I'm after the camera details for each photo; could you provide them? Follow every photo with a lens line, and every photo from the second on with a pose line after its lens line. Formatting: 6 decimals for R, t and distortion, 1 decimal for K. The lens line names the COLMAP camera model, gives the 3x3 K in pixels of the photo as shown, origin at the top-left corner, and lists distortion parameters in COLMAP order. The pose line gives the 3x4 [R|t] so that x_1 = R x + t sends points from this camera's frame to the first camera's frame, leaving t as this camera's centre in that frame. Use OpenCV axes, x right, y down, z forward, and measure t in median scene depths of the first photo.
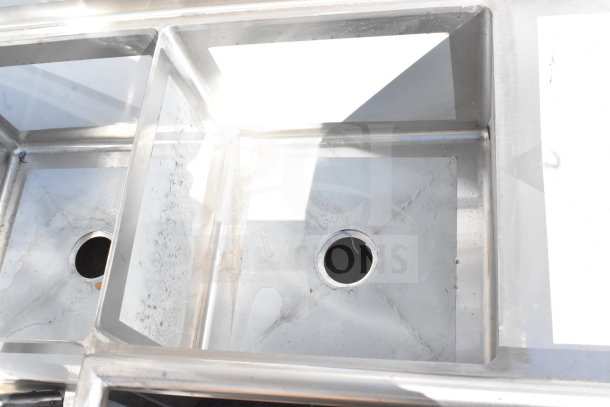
lens RADIAL K [[703.4, 0, 305.0], [0, 703.4, 203.5], [0, 0, 1]] dist [-0.026867, -0.013369]
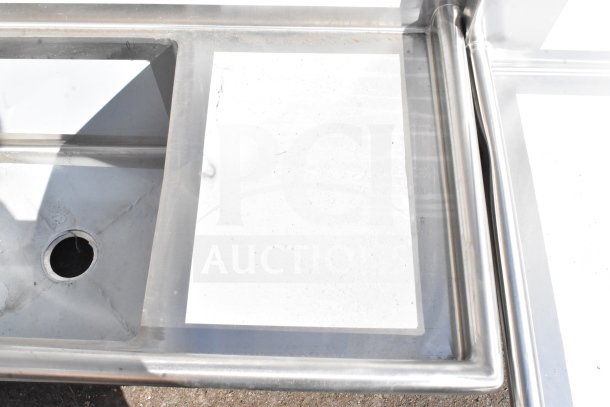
lens RADIAL K [[626.9, 0, 305.0], [0, 626.9, 203.5], [0, 0, 1]] dist [-0.064993, 0.002876]
pose [[0.971241, 0.029906, 0.236213, 0.184821], [-0.024277, 0.999349, -0.026704, 0.012682], [-0.236858, 0.020201, 0.971334, -0.050384]]
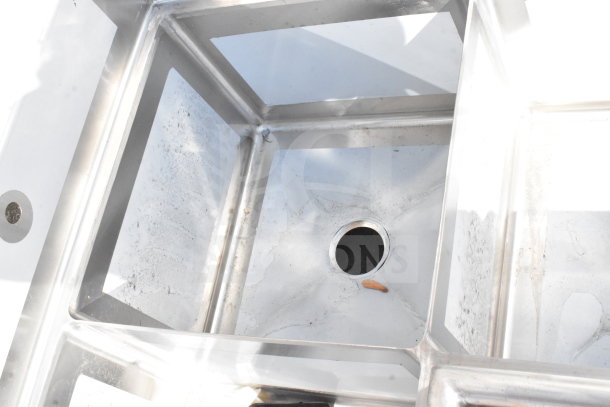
lens RADIAL K [[801.7, 0, 305.0], [0, 801.7, 203.5], [0, 0, 1]] dist [-0.080231, -0.025842]
pose [[0.978598, 0.014576, -0.205263, -0.180639], [-0.012954, 0.999873, 0.009242, 0.011370], [0.205372, -0.006385, 0.978663, 0.027335]]
